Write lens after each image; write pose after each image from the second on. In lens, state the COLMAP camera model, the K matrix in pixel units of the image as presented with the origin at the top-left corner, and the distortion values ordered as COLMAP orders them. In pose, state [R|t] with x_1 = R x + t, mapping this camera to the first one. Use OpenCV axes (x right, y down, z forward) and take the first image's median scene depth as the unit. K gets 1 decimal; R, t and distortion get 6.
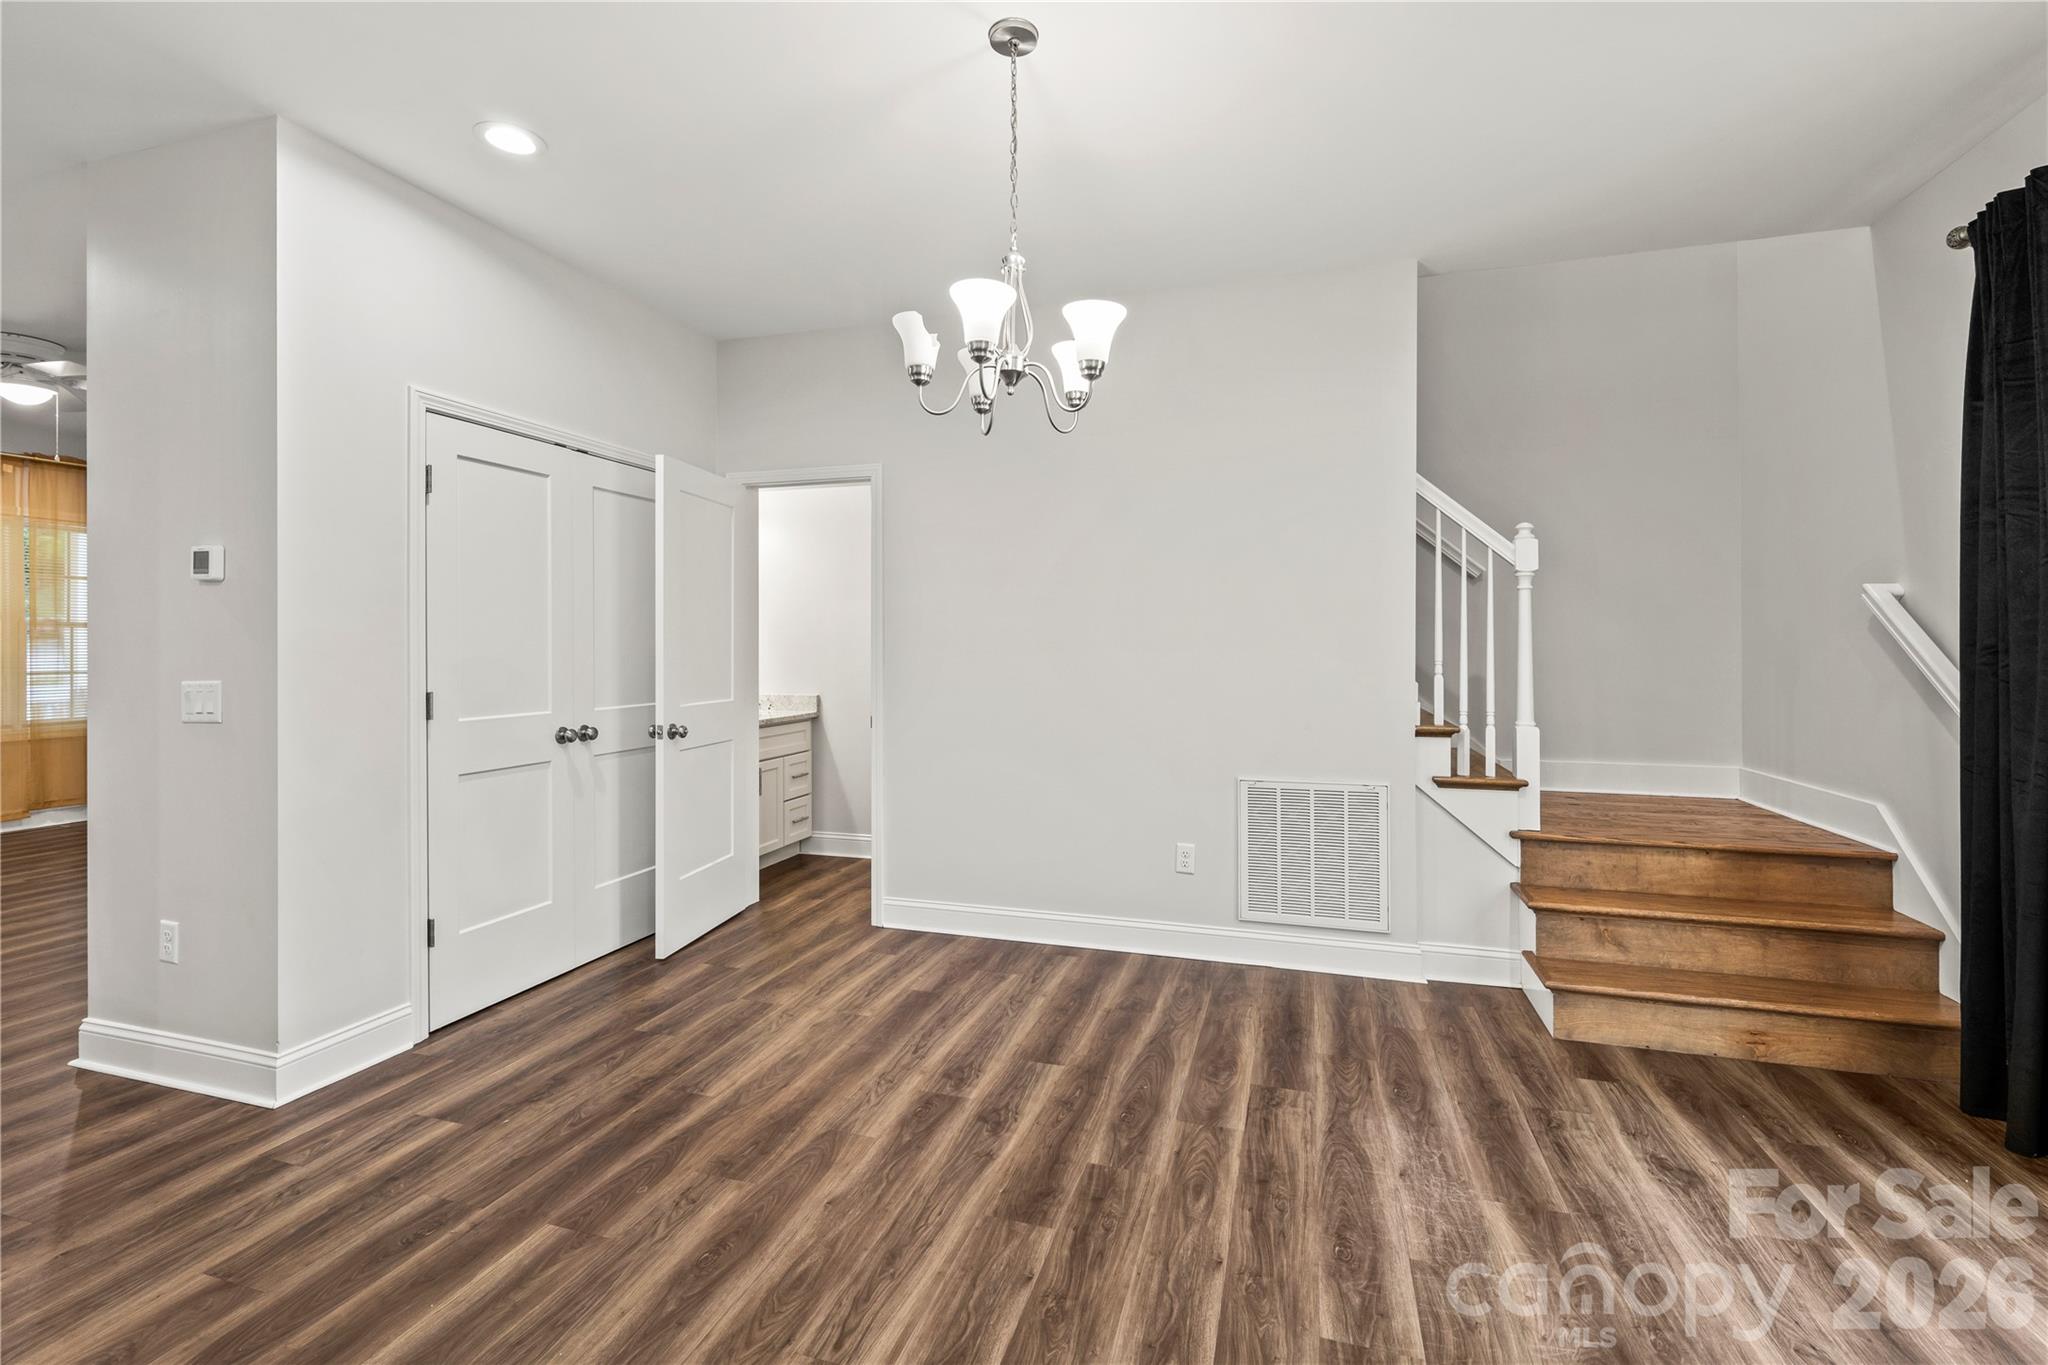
lens RADIAL K [[892.8, 0, 1031.0], [0, 892.8, 649.8], [0, 0, 1]] dist [0.000557, 0.000294]
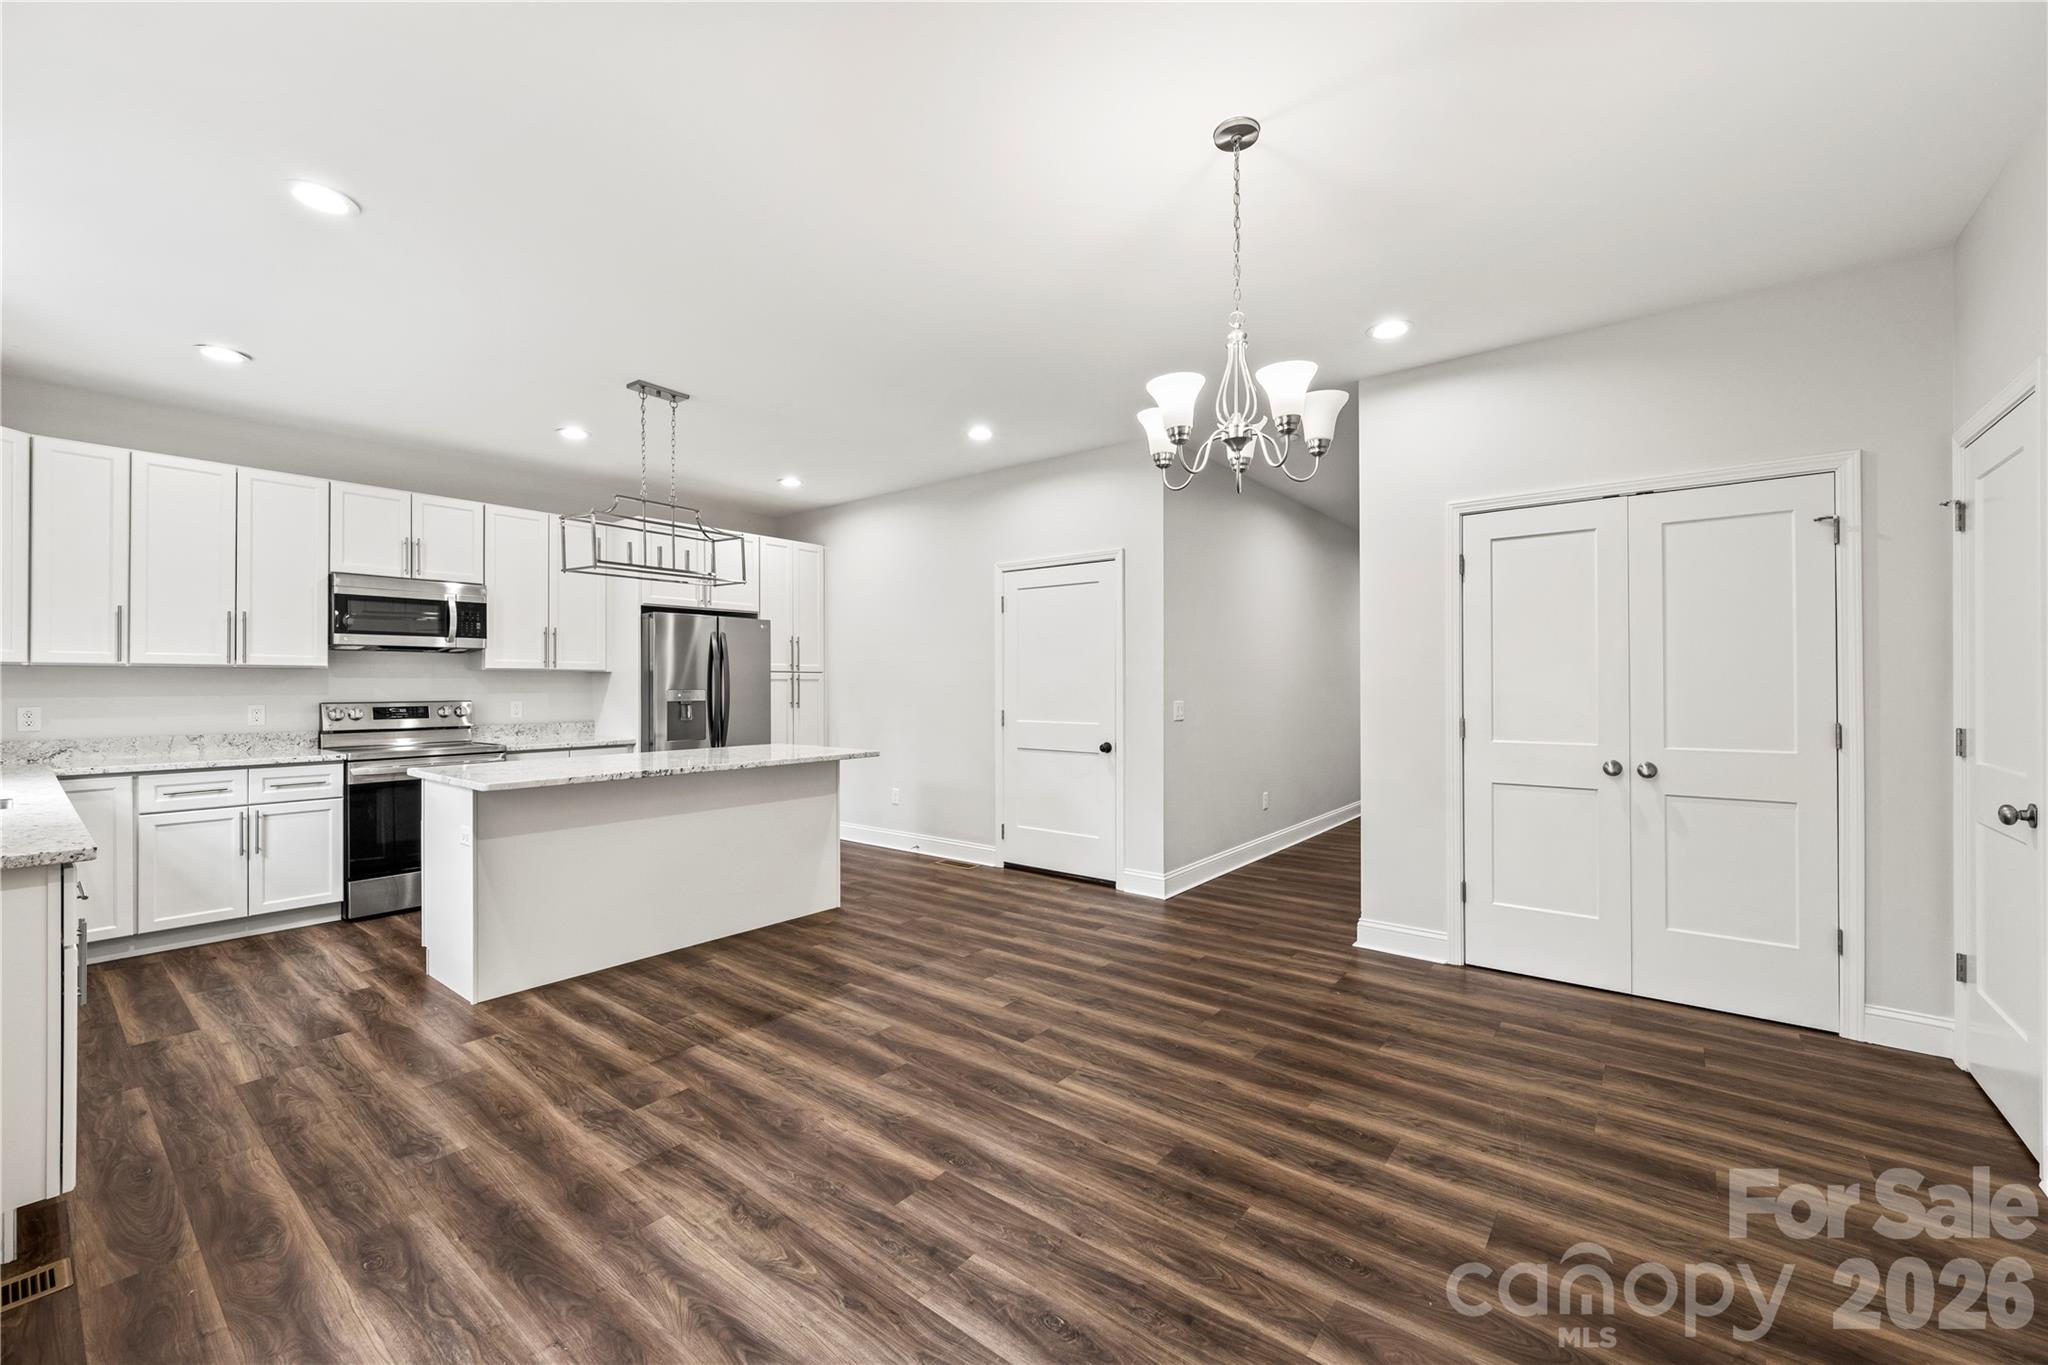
lens RADIAL K [[815.6, 0, 1027.3], [0, 815.6, 677.2], [0, 0, 1]] dist [-0.001675, -0.000247]
pose [[-0.360908, -0.008733, -0.932561, 0.966362], [-0.001720, 0.999961, -0.008699, -0.003200], [0.932600, -0.001536, -0.360908, 1.059407]]
